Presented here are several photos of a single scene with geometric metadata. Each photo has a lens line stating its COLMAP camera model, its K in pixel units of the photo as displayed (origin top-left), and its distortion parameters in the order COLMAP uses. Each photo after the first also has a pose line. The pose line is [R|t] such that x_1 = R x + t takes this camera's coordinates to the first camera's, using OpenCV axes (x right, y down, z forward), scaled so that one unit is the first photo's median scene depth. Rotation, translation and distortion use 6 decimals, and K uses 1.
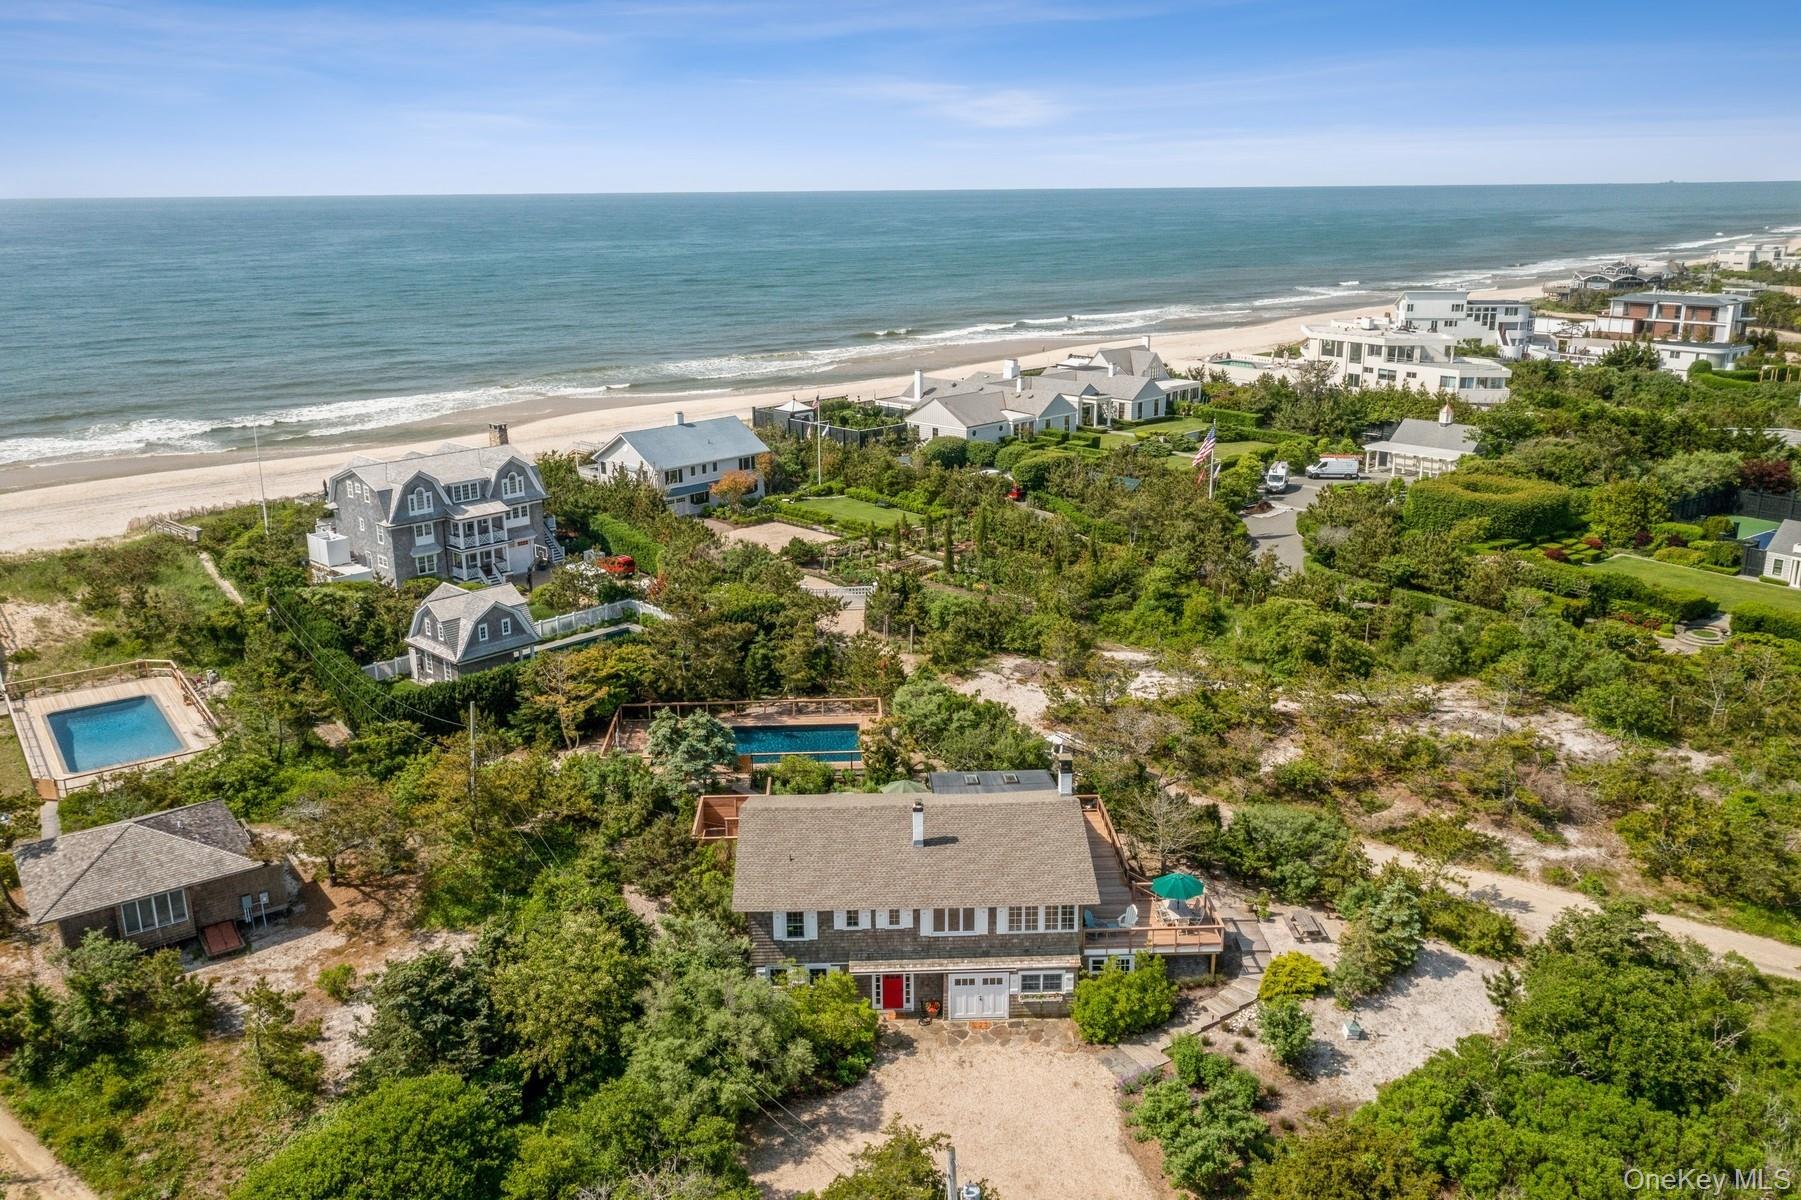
lens RADIAL K [[1491.7, 0, 909.8], [0, 1491.7, 601.9], [0, 0, 1]] dist [-0.007593, 0.004661]
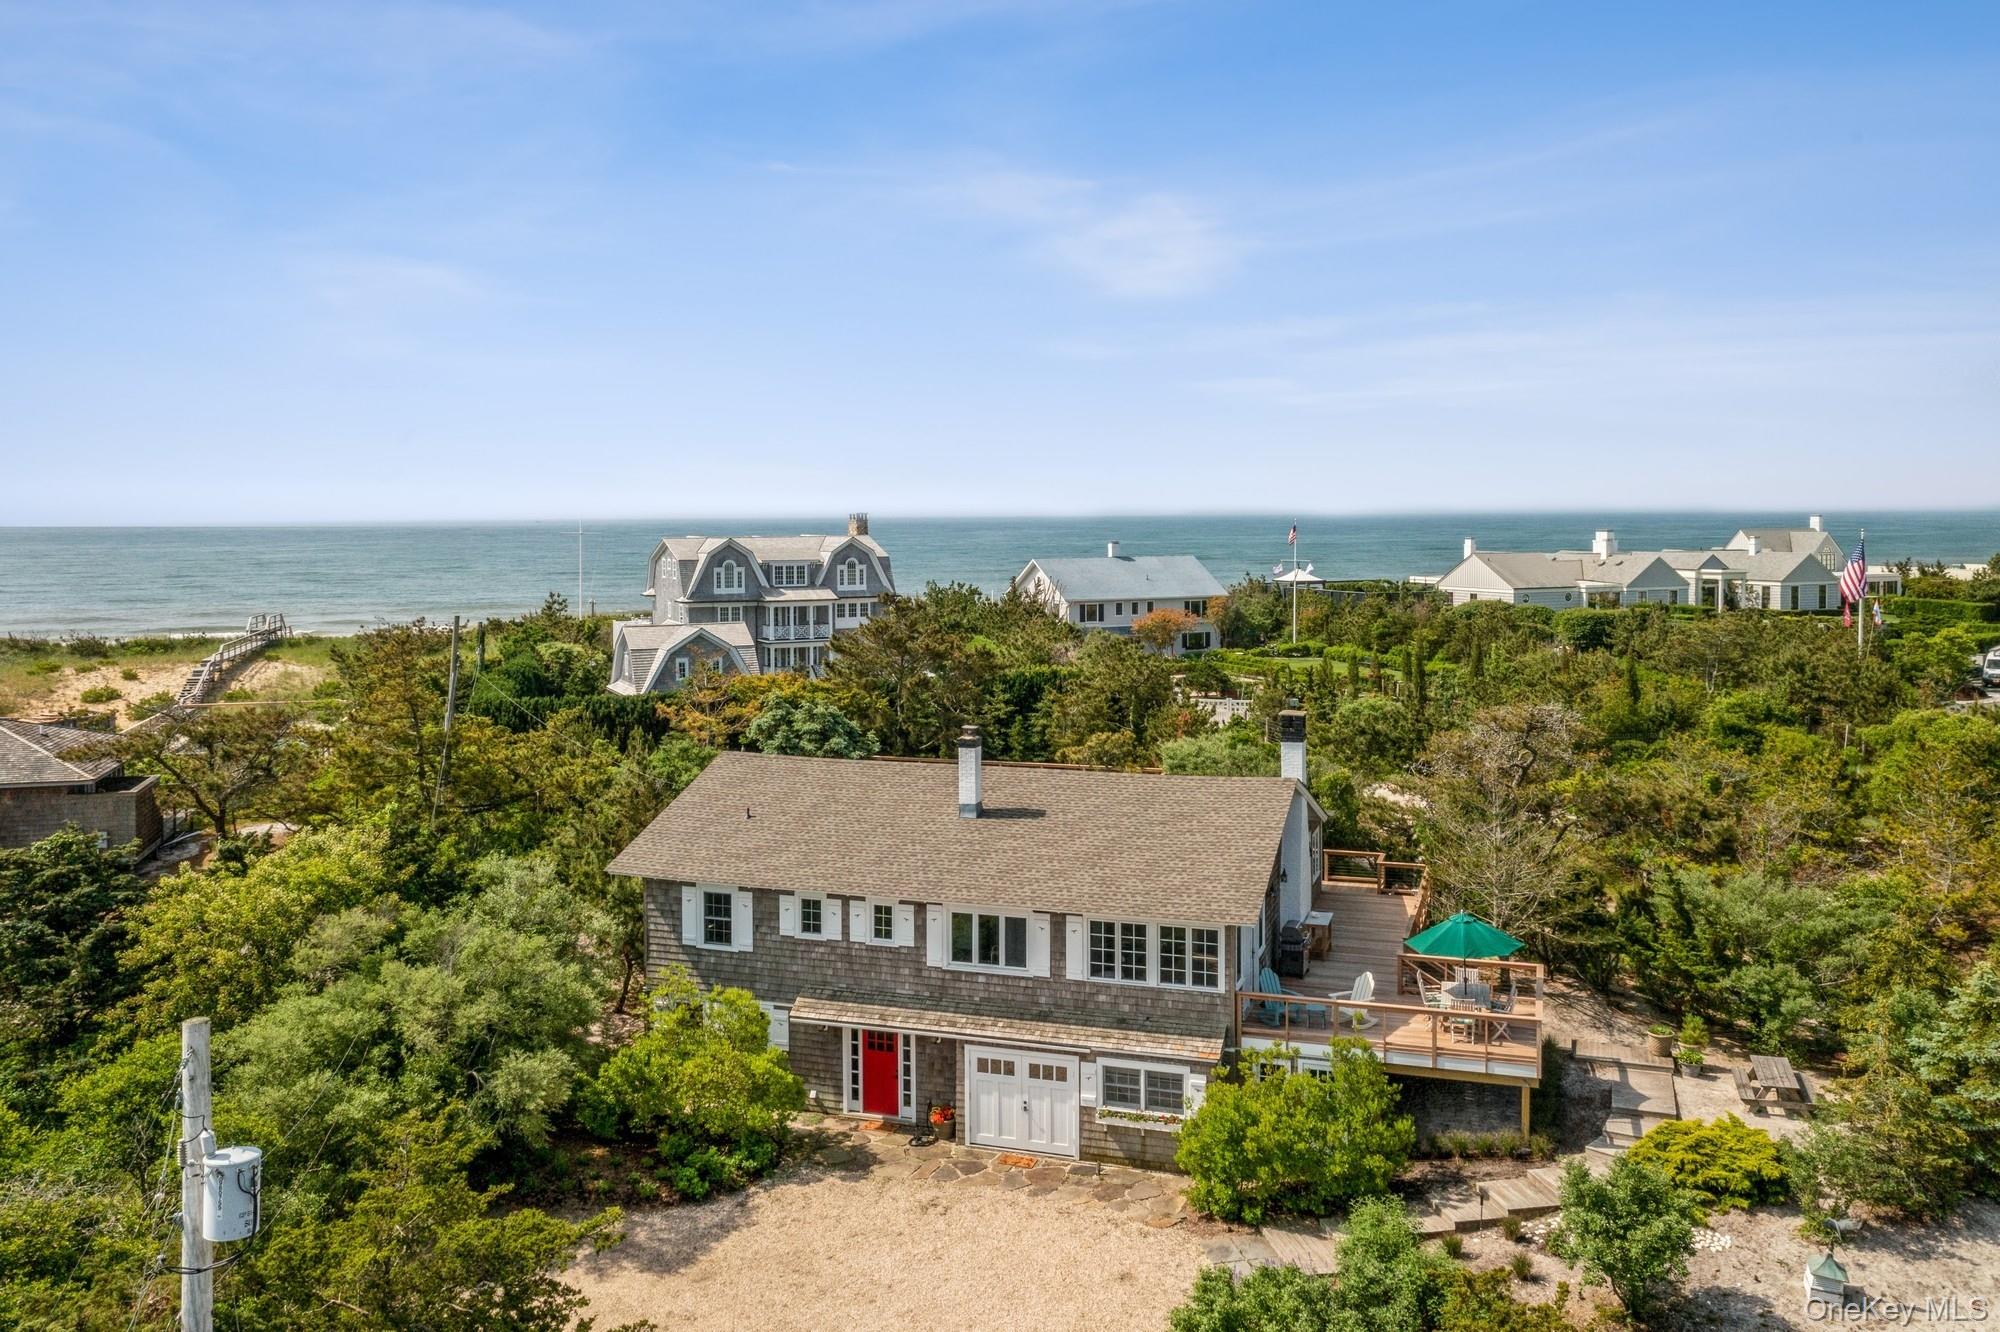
lens RADIAL K [[1656.5, 0, 980.9], [0, 1656.5, 568.6], [0, 0, 1]] dist [-0.007593, 0.004661]
pose [[0.929734, 0.014812, -0.367935, 0.233524], [-0.105748, 0.967842, -0.228251, 0.215588], [0.352722, 0.251121, 0.901402, 0.435720]]
